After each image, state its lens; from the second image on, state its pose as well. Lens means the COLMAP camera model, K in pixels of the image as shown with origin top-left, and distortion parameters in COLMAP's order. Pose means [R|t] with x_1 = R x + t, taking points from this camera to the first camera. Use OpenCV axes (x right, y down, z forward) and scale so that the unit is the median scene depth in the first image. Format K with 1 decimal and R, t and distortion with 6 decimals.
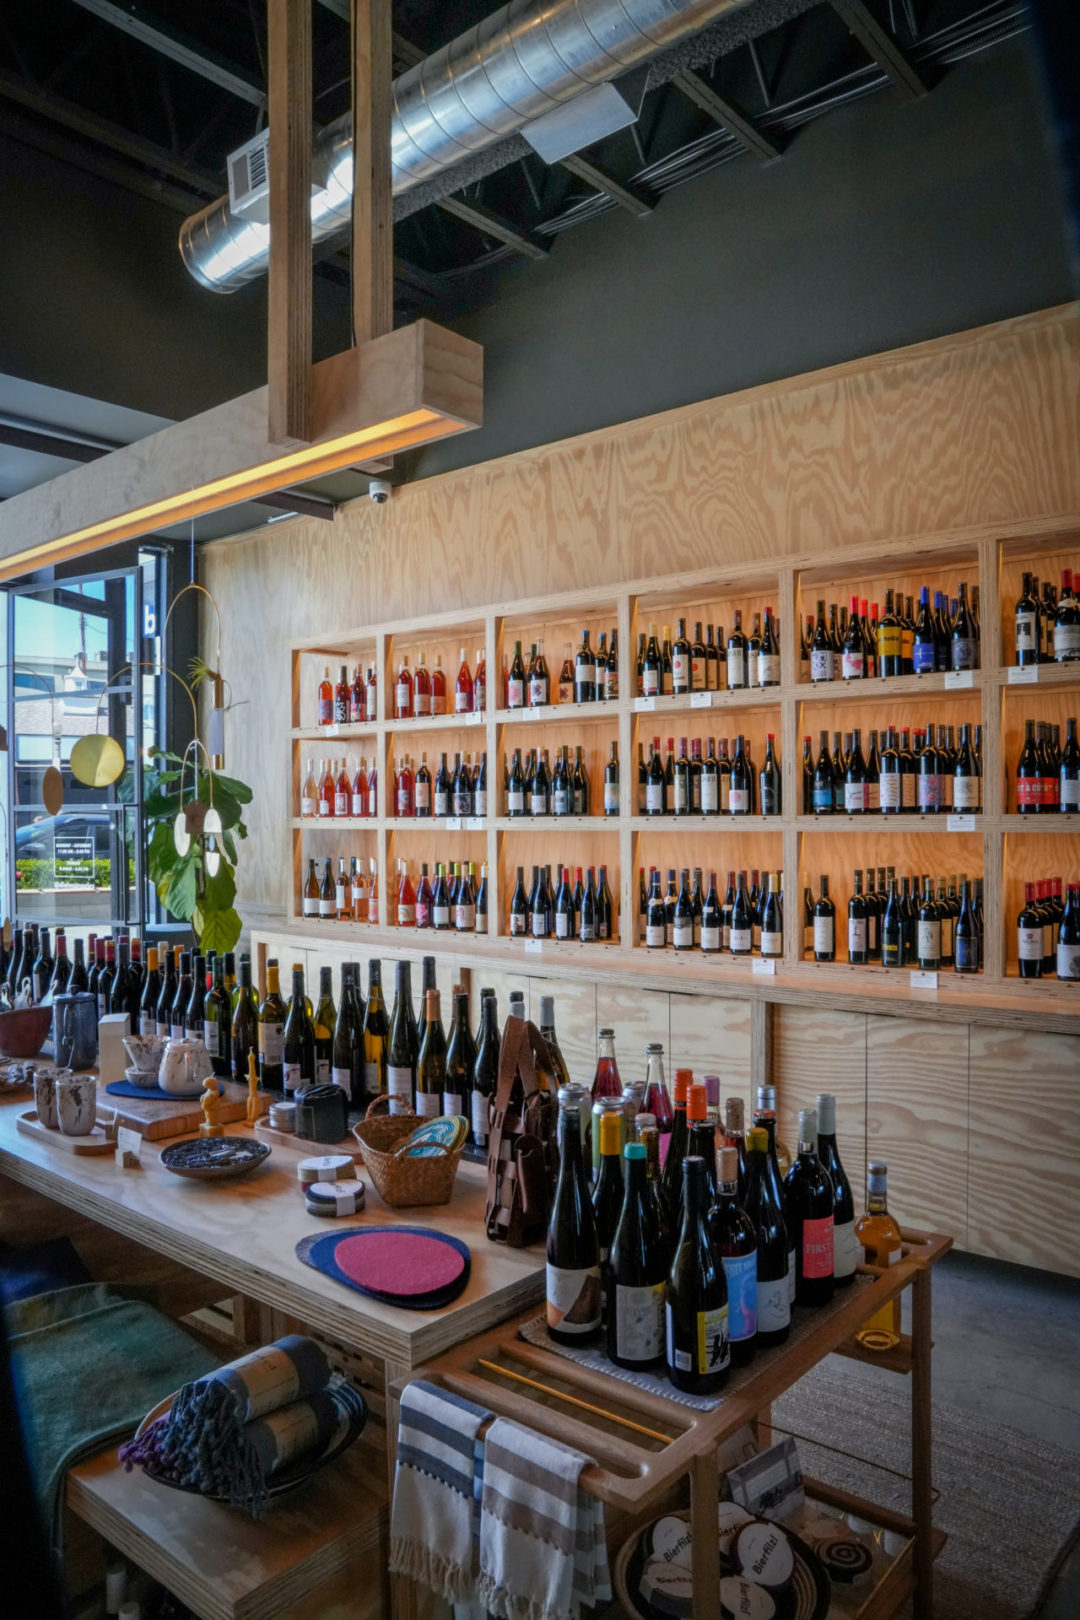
lens RADIAL K [[1107.1, 0, 540.0], [0, 1107.1, 810.0], [0, 0, 1]] dist [-0.138747, 0.109536]
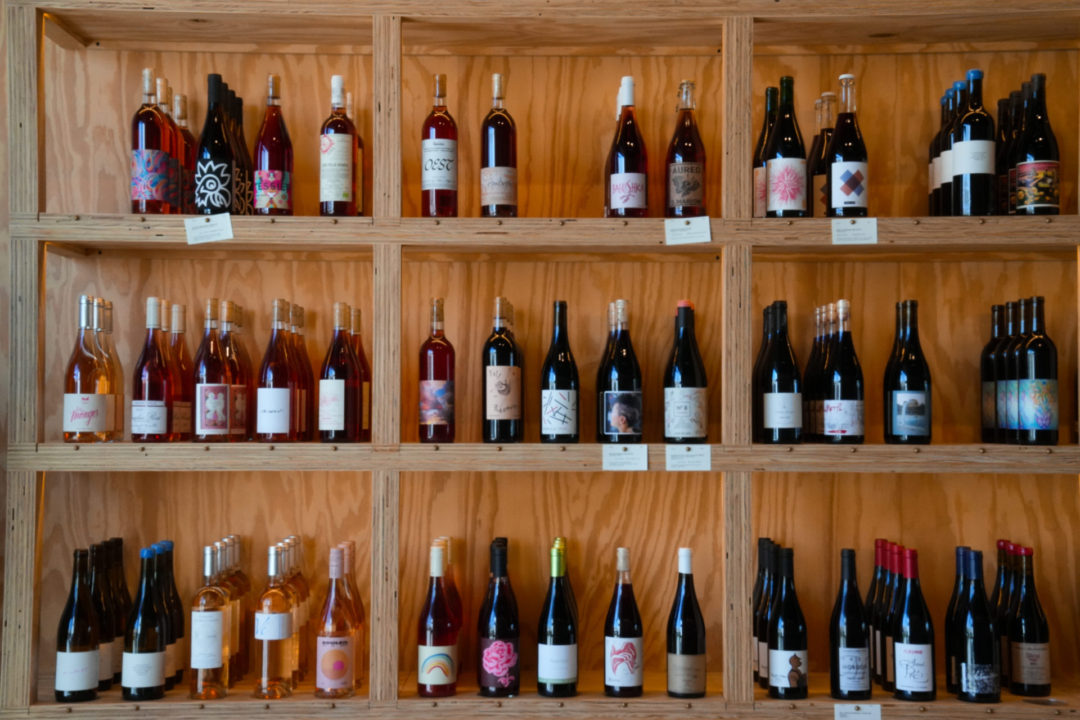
lens RADIAL K [[1732.1, 0, 540.0], [0, 1732.1, 360.0], [0, 0, 1]] dist [0.246431, 0.045026]
pose [[0.773402, 0.037346, 0.632815, -0.495418], [-0.010512, 0.998881, -0.046102, 0.004775], [-0.633829, 0.029003, 0.772929, 0.414689]]
